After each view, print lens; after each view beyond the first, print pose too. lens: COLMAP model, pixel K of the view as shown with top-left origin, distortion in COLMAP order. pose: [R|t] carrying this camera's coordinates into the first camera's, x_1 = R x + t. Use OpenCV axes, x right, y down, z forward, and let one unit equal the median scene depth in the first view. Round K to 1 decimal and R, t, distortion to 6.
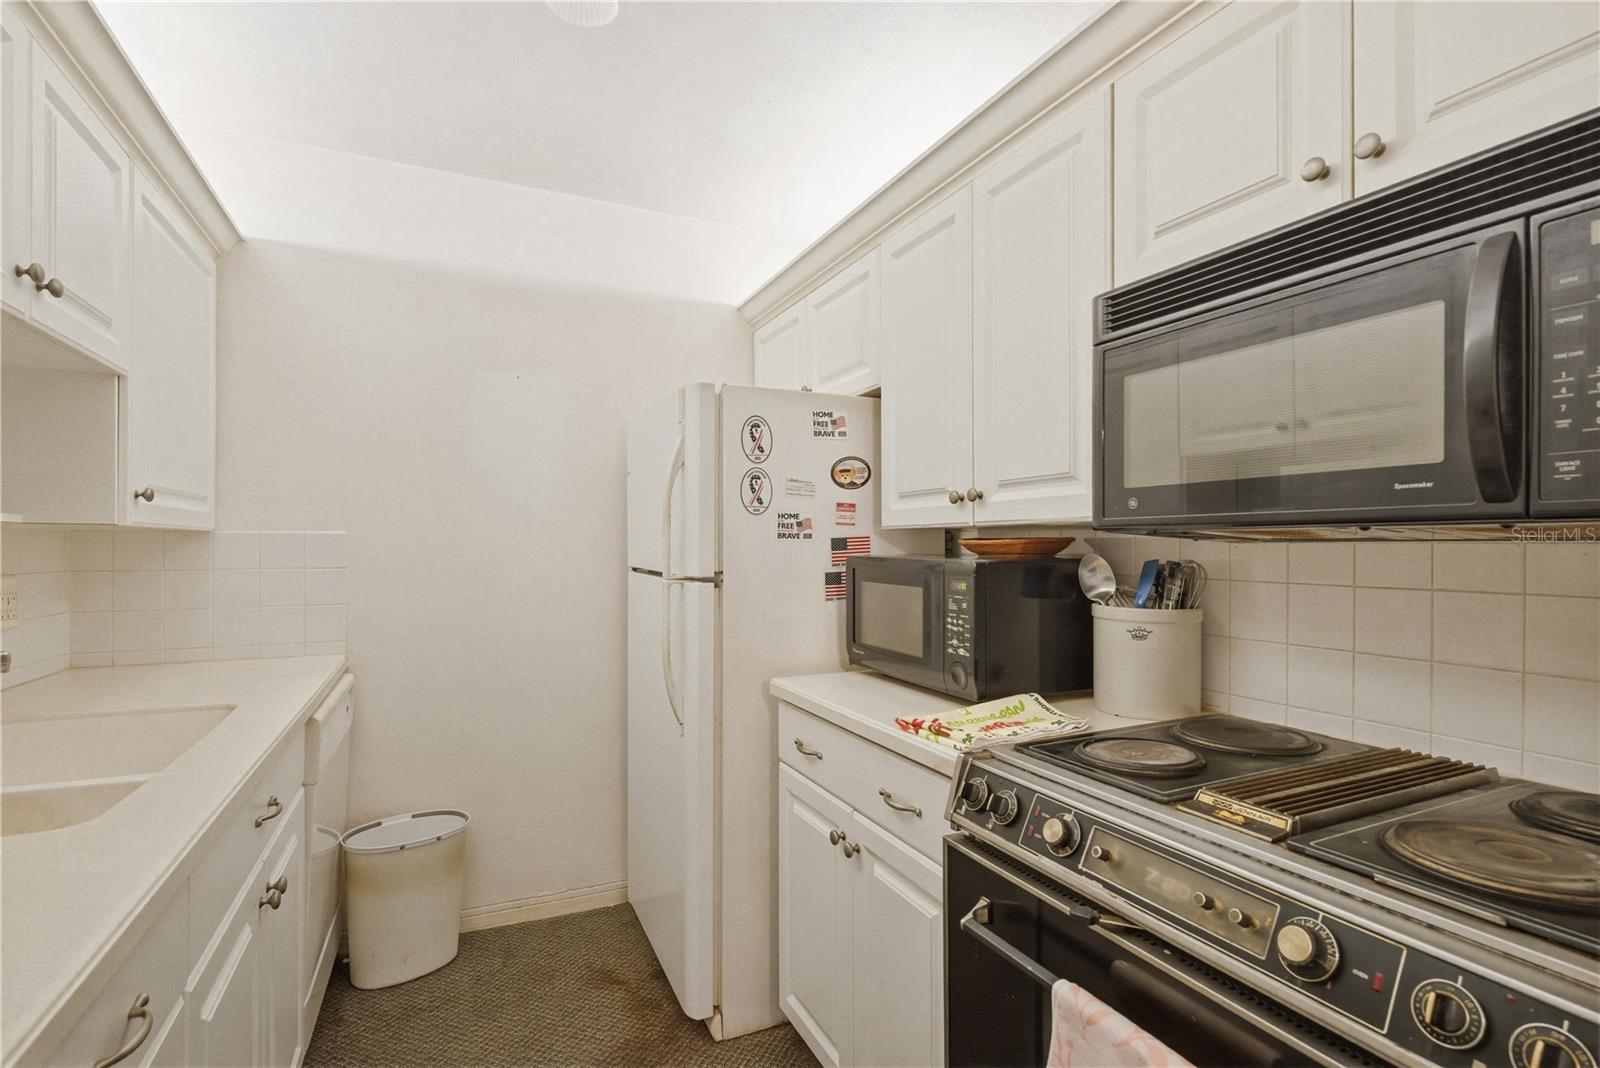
lens RADIAL K [[759.4, 0, 810.5], [0, 759.4, 541.9], [0, 0, 1]] dist [0.004045, -0.002267]
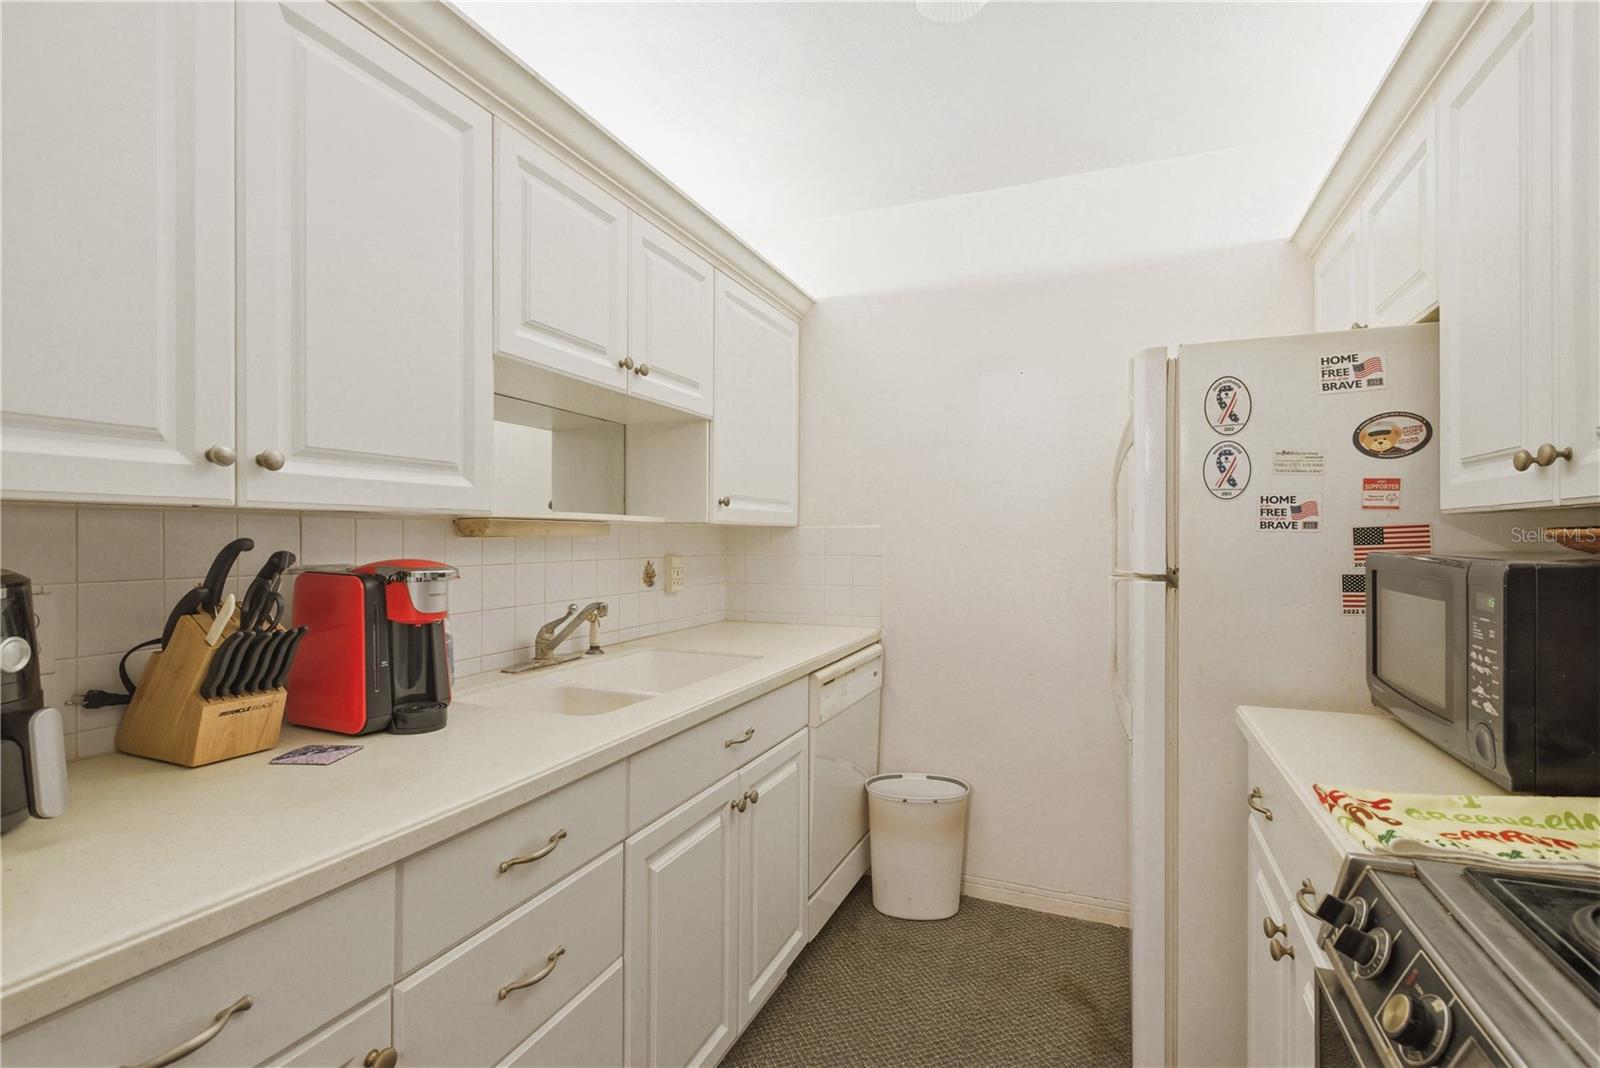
lens RADIAL K [[759.4, 0, 805.5], [0, 759.4, 534.8], [0, 0, 1]] dist [0.004045, -0.002267]
pose [[0.671347, -0.001784, -0.741141, 0.222706], [0.002975, 0.999996, 0.000288, 0.000224], [0.741137, -0.002399, 0.671349, 0.125308]]
